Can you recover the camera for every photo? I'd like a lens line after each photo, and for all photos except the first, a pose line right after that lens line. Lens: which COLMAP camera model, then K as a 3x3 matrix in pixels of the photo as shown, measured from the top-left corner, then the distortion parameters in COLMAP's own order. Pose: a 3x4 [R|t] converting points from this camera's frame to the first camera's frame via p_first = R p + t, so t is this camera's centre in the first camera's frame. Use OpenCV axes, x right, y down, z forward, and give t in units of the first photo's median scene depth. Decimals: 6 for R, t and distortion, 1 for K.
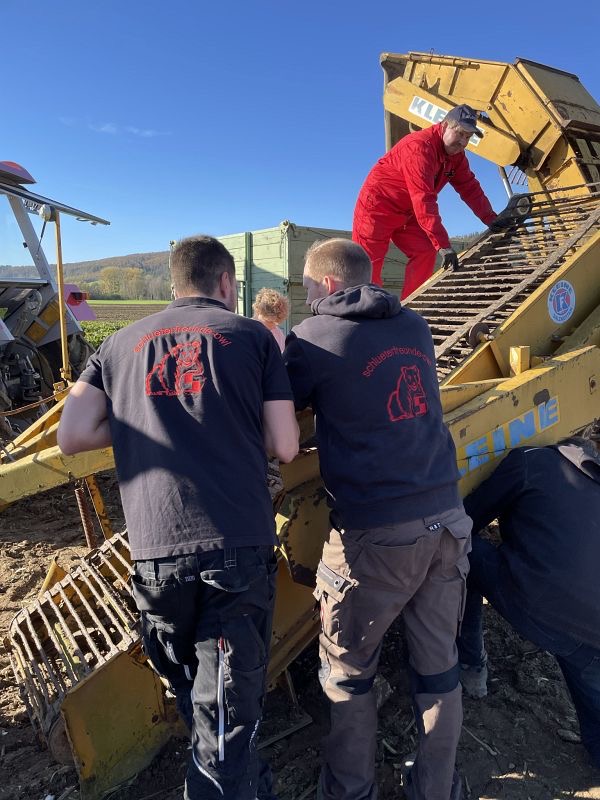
lens RADIAL K [[605.9, 0, 299.5], [0, 605.9, 400.4], [0, 0, 1]] dist [0.005949, -0.011123]
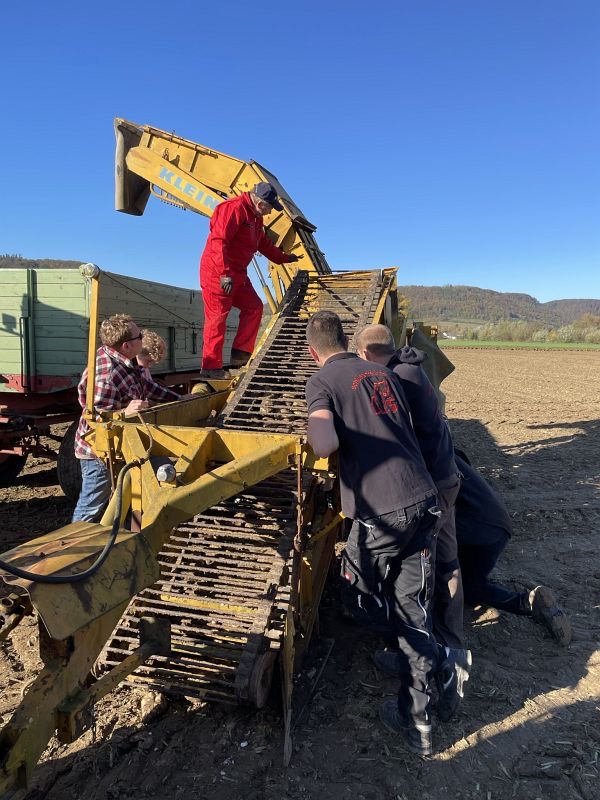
lens RADIAL K [[605.9, 0, 301.2], [0, 605.9, 399.7], [0, 0, 1]] dist [0.005949, -0.011123]
pose [[0.747985, -0.050608, 0.661783, -0.464299], [0.081159, 0.996580, -0.015520, -0.012192], [-0.658735, 0.065319, 0.749535, -0.032442]]
